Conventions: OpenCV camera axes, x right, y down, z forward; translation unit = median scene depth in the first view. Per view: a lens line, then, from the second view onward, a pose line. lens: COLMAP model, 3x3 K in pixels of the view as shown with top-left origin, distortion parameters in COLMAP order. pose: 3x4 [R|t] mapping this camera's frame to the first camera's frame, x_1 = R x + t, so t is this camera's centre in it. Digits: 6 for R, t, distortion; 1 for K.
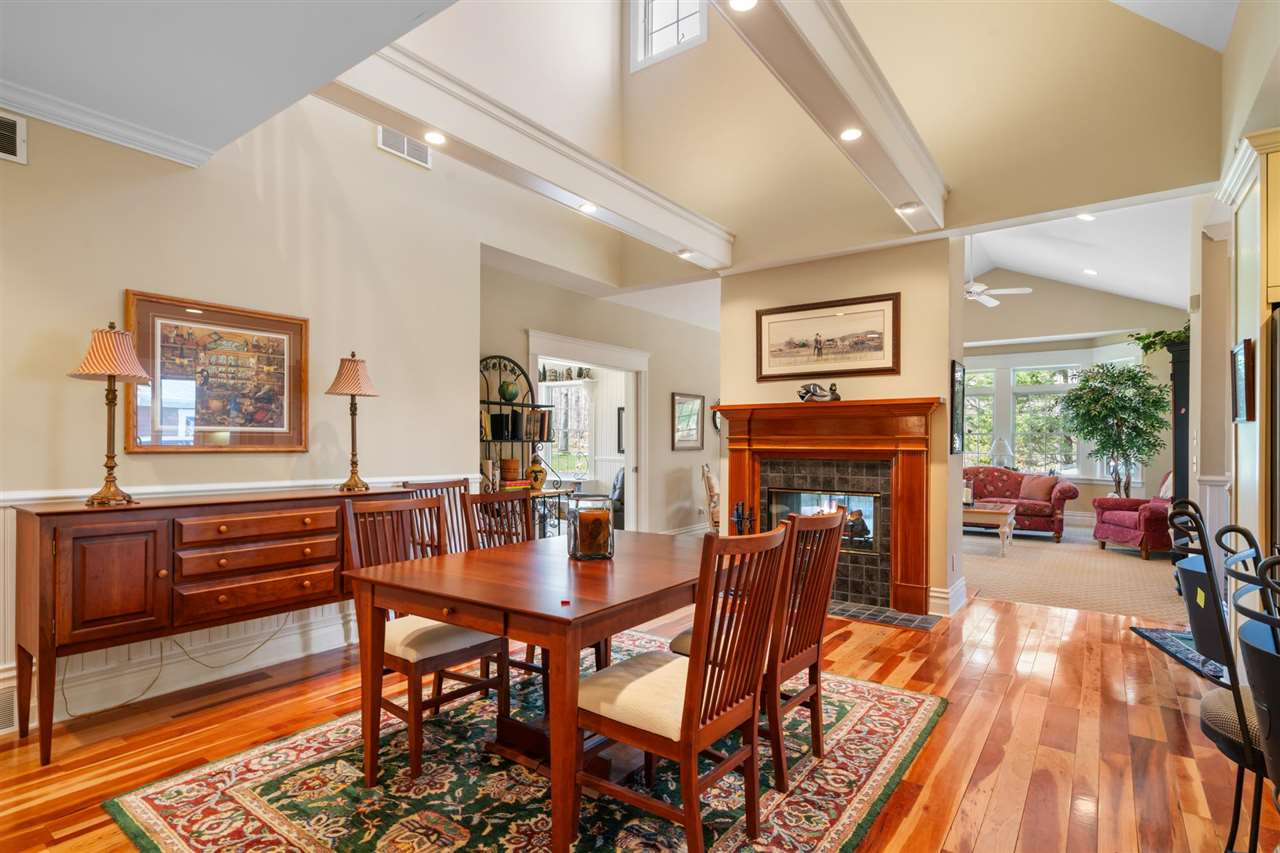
lens RADIAL K [[636.5, 0, 648.5], [0, 636.5, 440.3], [0, 0, 1]] dist [0.003607, 0.000723]
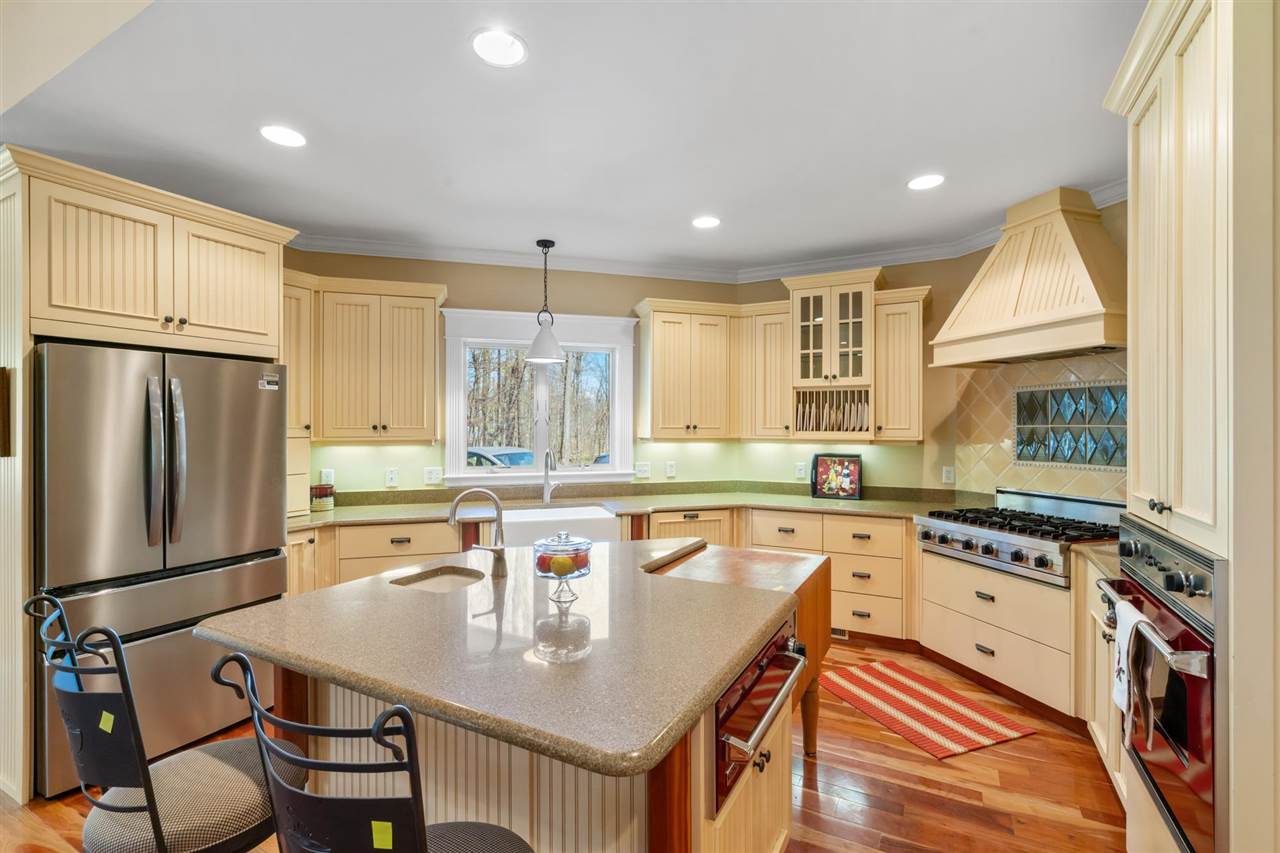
lens RADIAL K [[574.4, 0, 642.7], [0, 574.4, 429.4], [0, 0, 1]] dist [-0.004722, 0.000307]
pose [[-0.131326, -0.005051, 0.991326, 0.005563], [-0.003021, 0.999984, 0.004695, -0.043818], [-0.991335, -0.002378, -0.131339, 0.116061]]
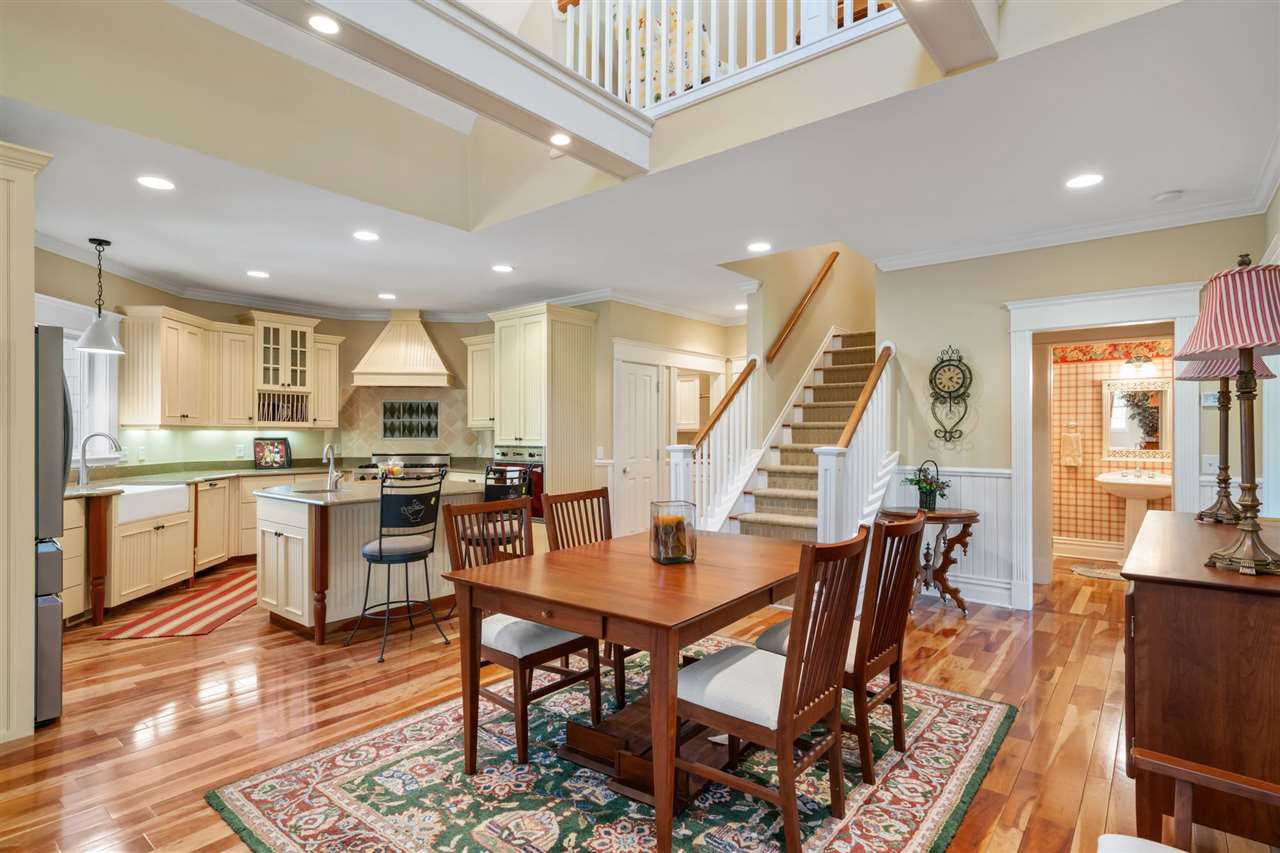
lens RADIAL K [[647.5, 0, 641.1], [0, 647.5, 432.1], [0, 0, 1]] dist [0.004520, 0.000878]
pose [[-0.998047, -0.003797, 0.062346, -0.057634], [-0.004089, 0.999981, -0.004549, -0.011211], [-0.062328, -0.004795, -0.998044, 1.089997]]
